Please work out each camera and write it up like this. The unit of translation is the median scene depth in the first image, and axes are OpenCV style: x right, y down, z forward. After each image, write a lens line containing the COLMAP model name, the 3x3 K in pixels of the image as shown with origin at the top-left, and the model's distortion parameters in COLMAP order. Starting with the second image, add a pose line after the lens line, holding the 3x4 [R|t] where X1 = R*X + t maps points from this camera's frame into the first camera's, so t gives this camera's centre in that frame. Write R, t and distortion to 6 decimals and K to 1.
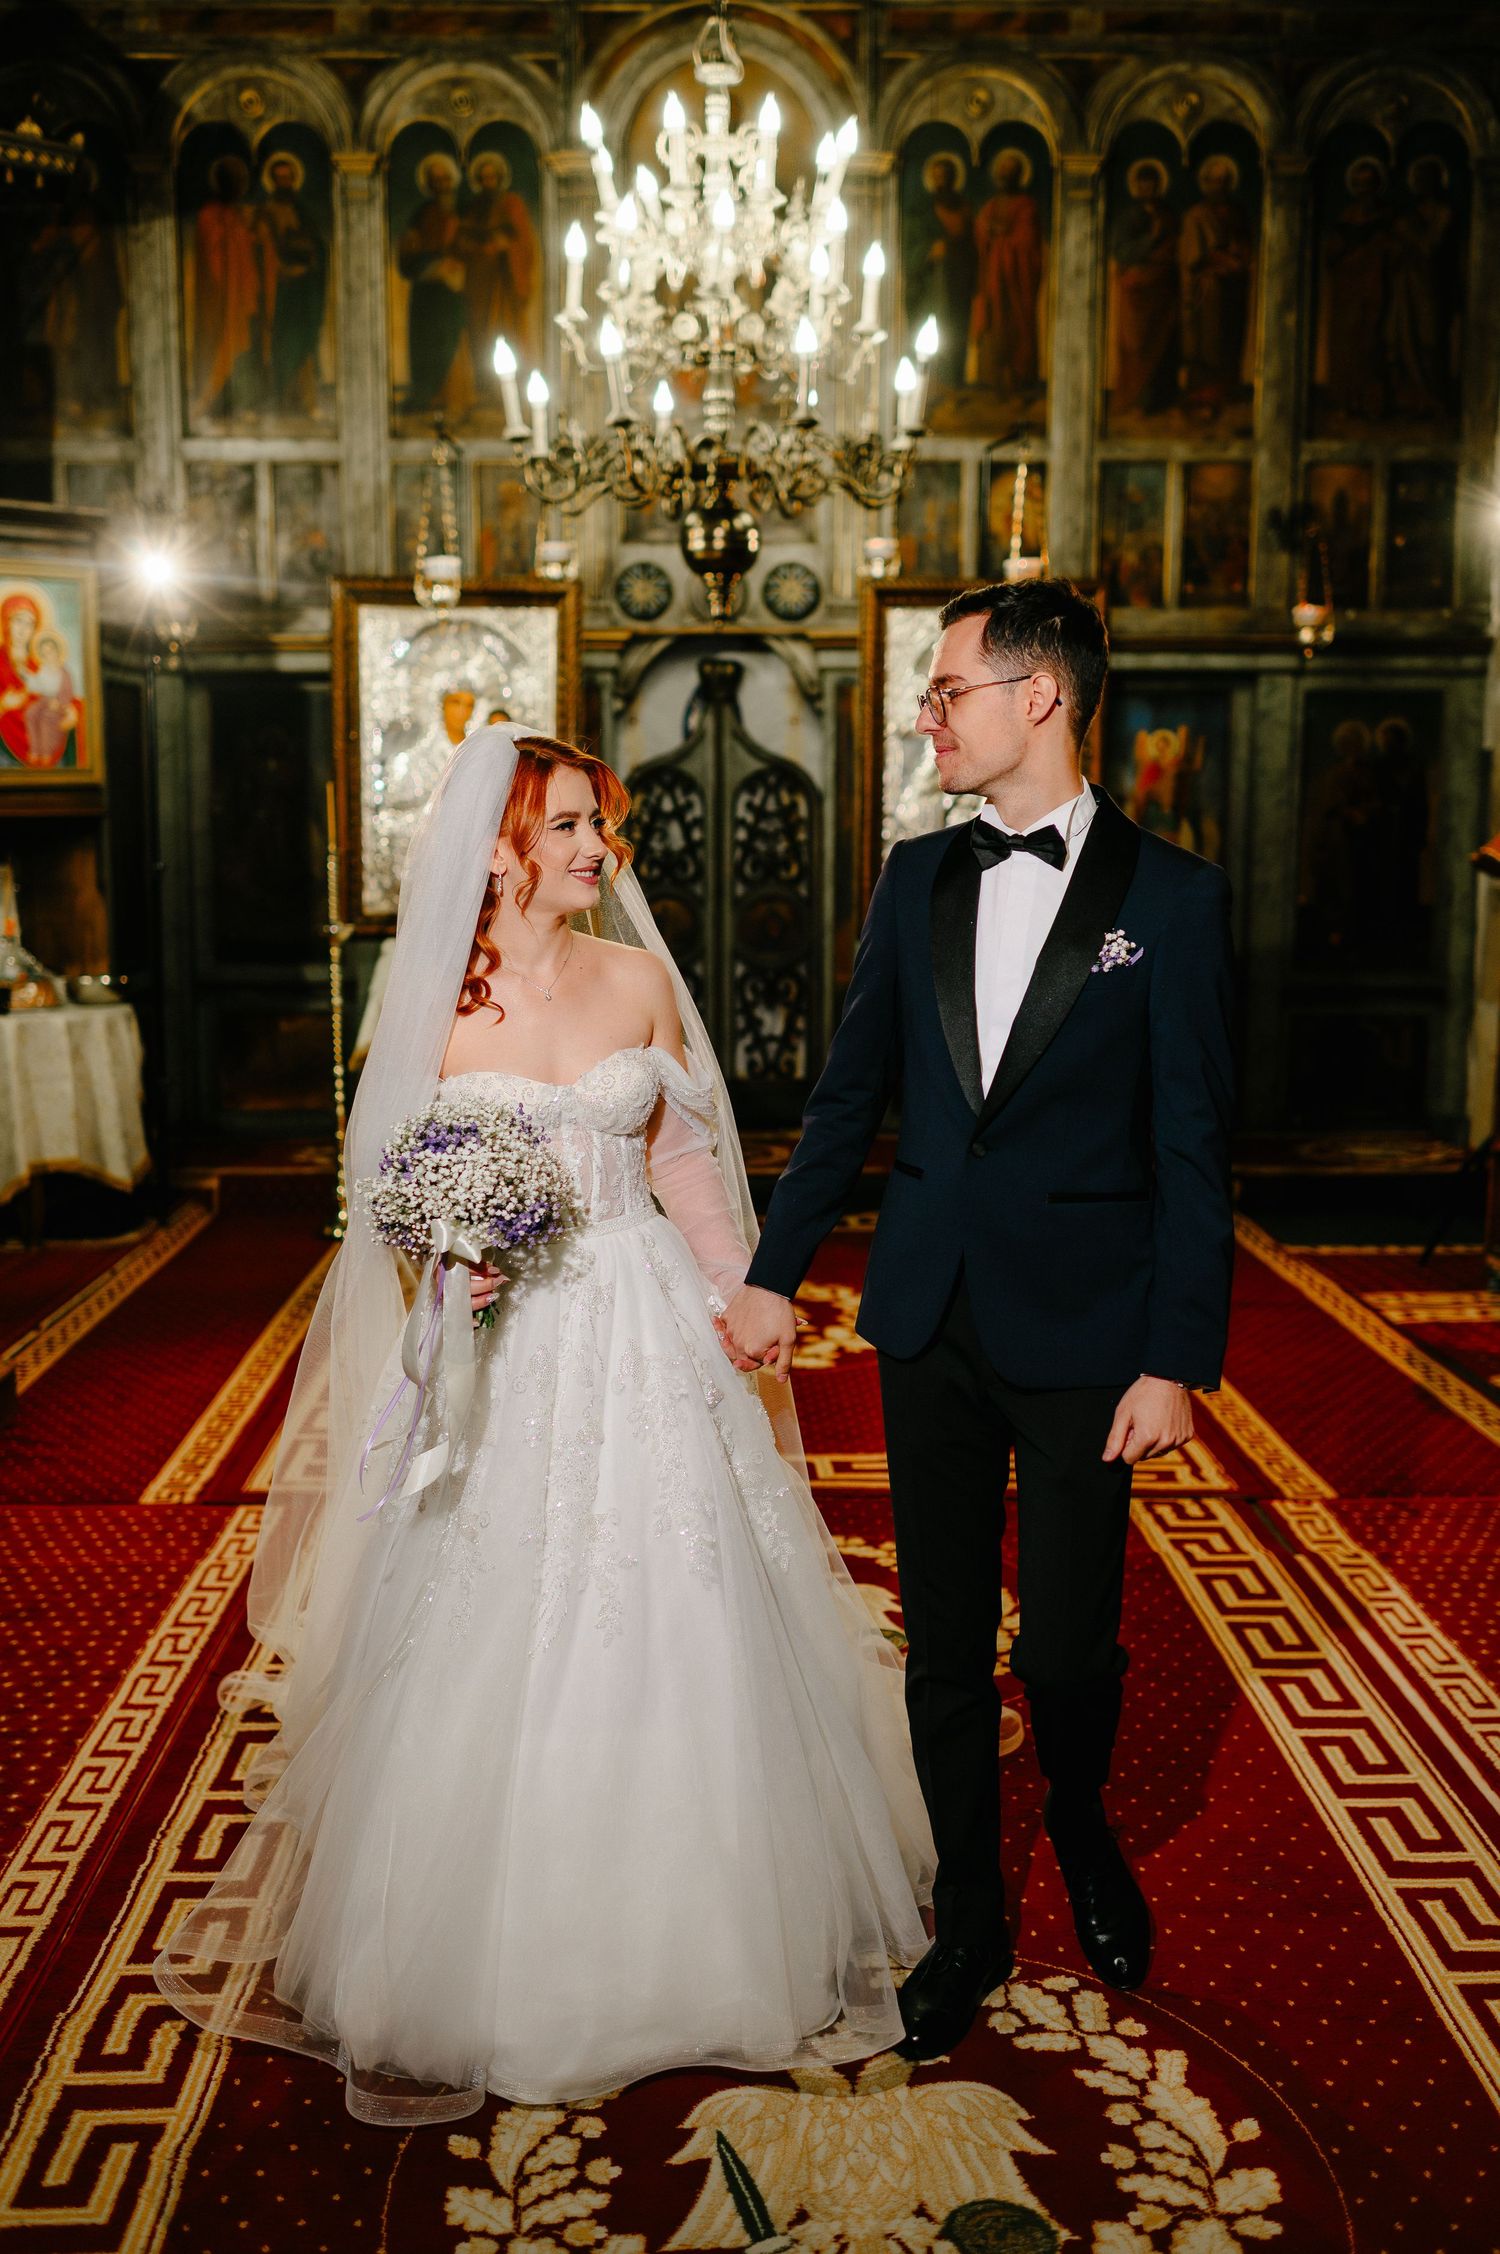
lens RADIAL K [[2456.3, 0, 761.4], [0, 2456.3, 1204.1], [0, 0, 1]] dist [-0.001198, -0.240131]
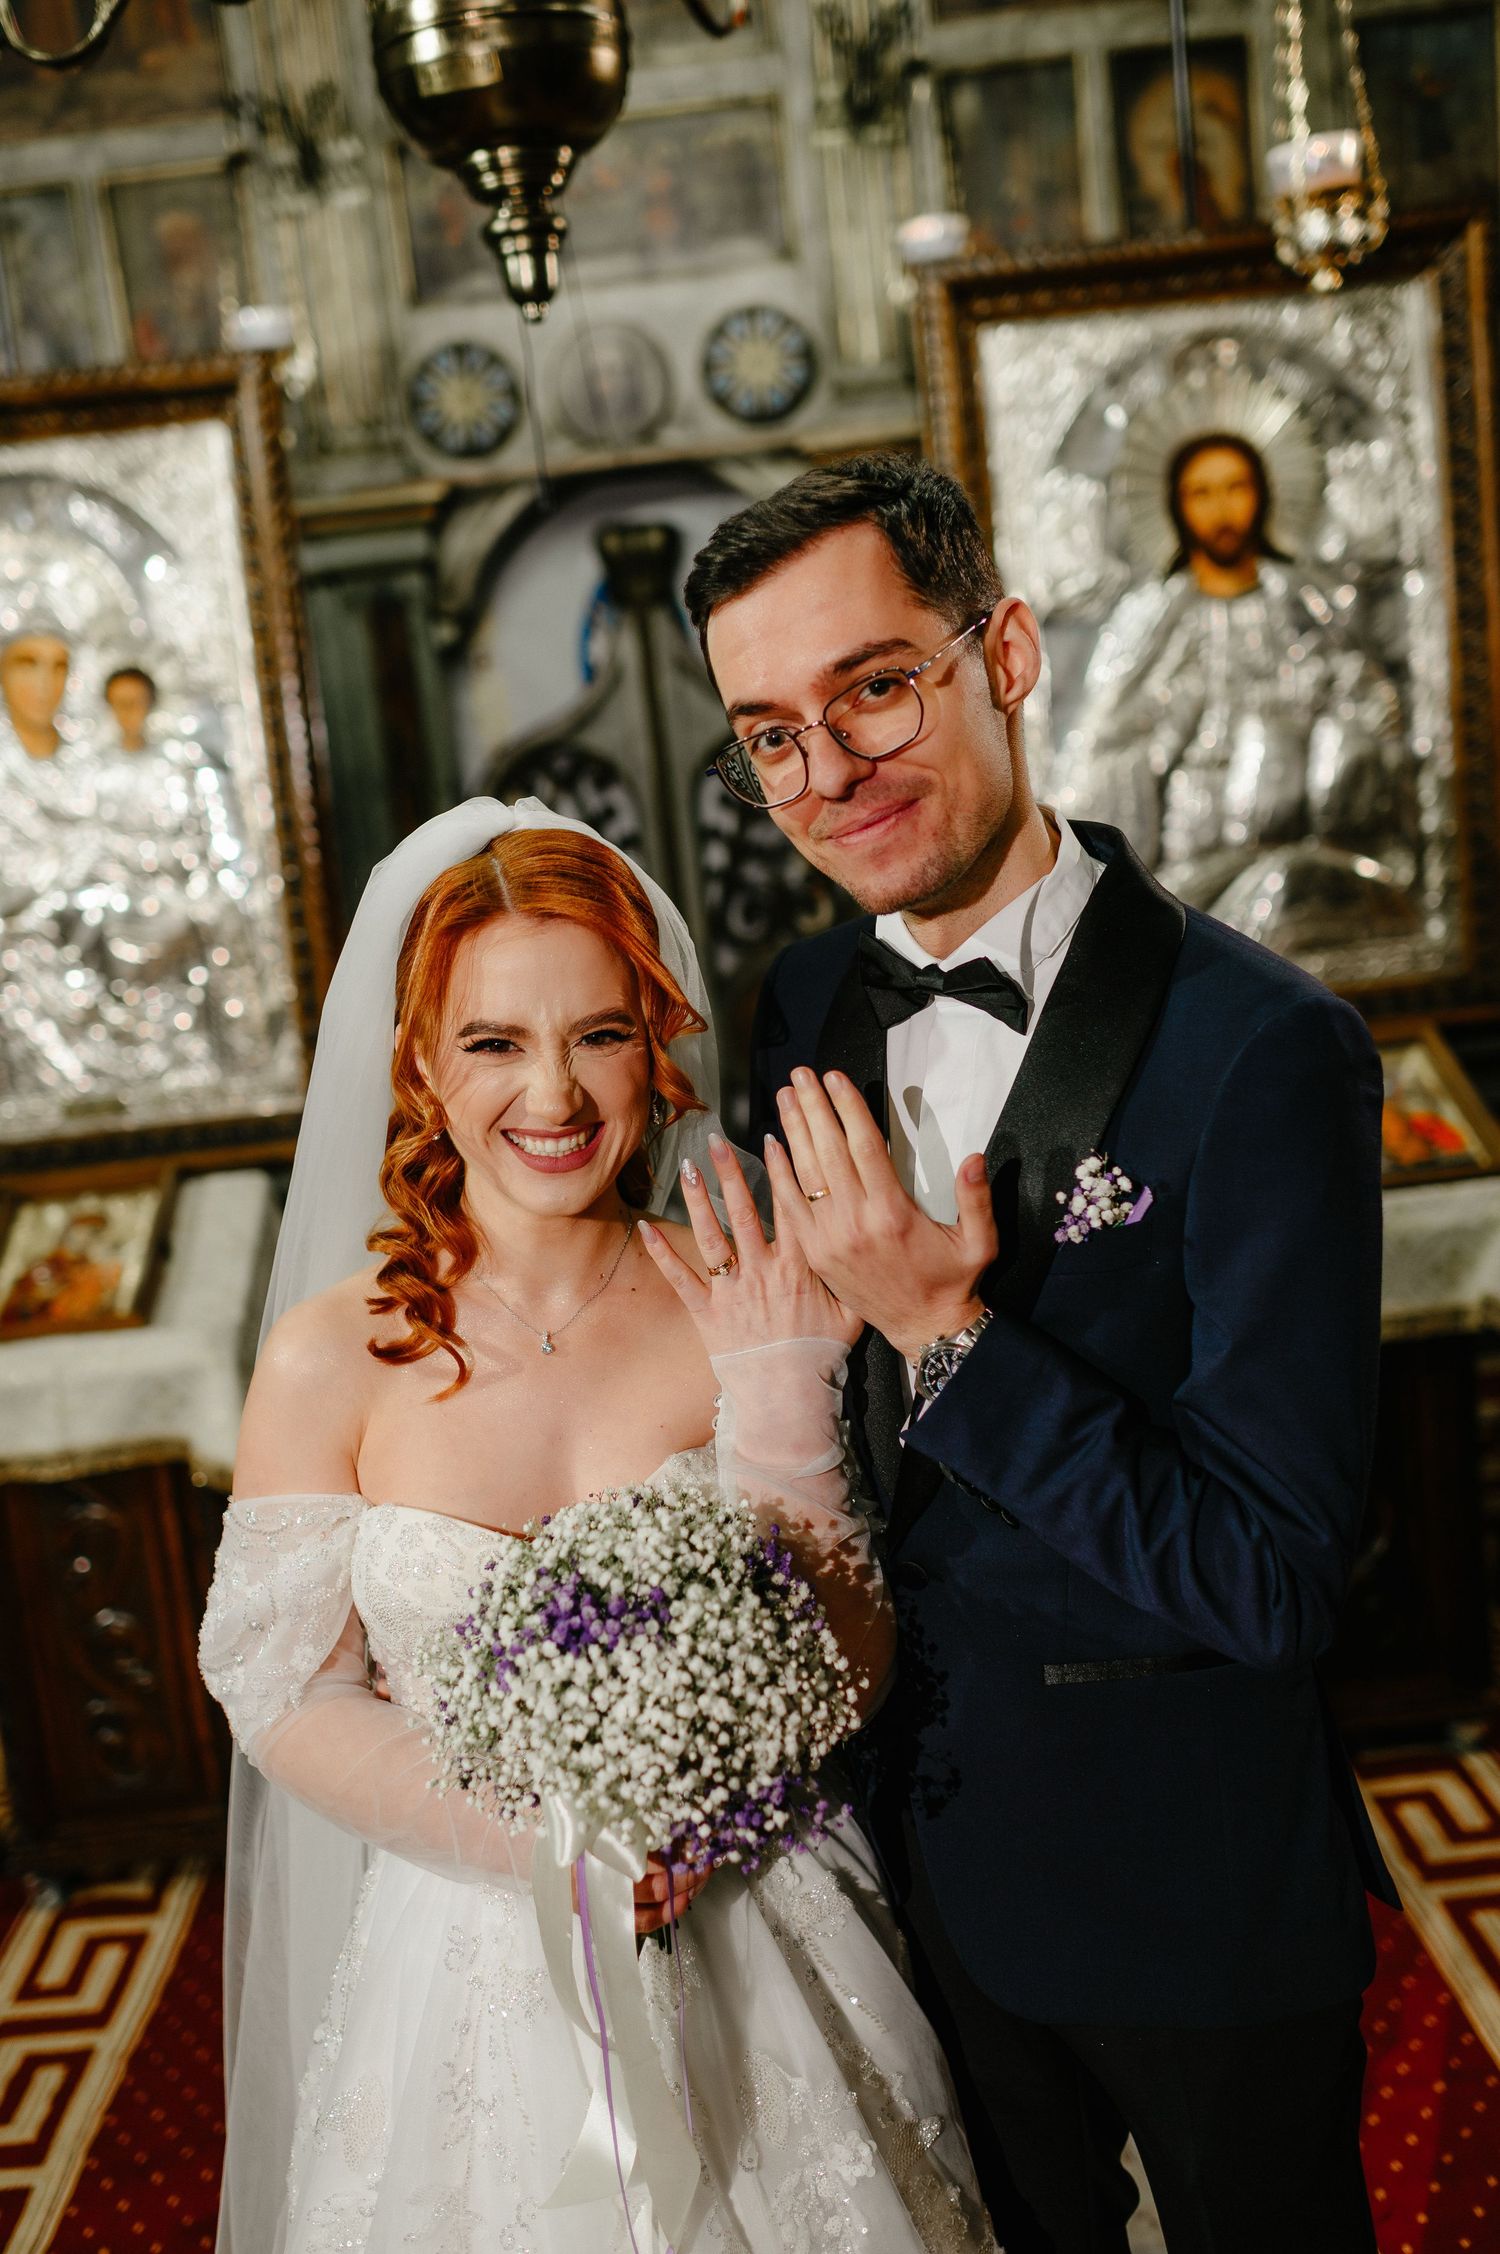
lens RADIAL K [[2345.4, 0, 750.0], [0, 2345.4, 1127.0], [0, 0, 1]] dist [-0.012179, -0.009839]
pose [[0.993321, -0.112429, -0.025938, 0.005487], [0.112439, 0.993658, -0.001057, -0.095674], [0.025892, -0.001867, 0.999663, 0.524630]]
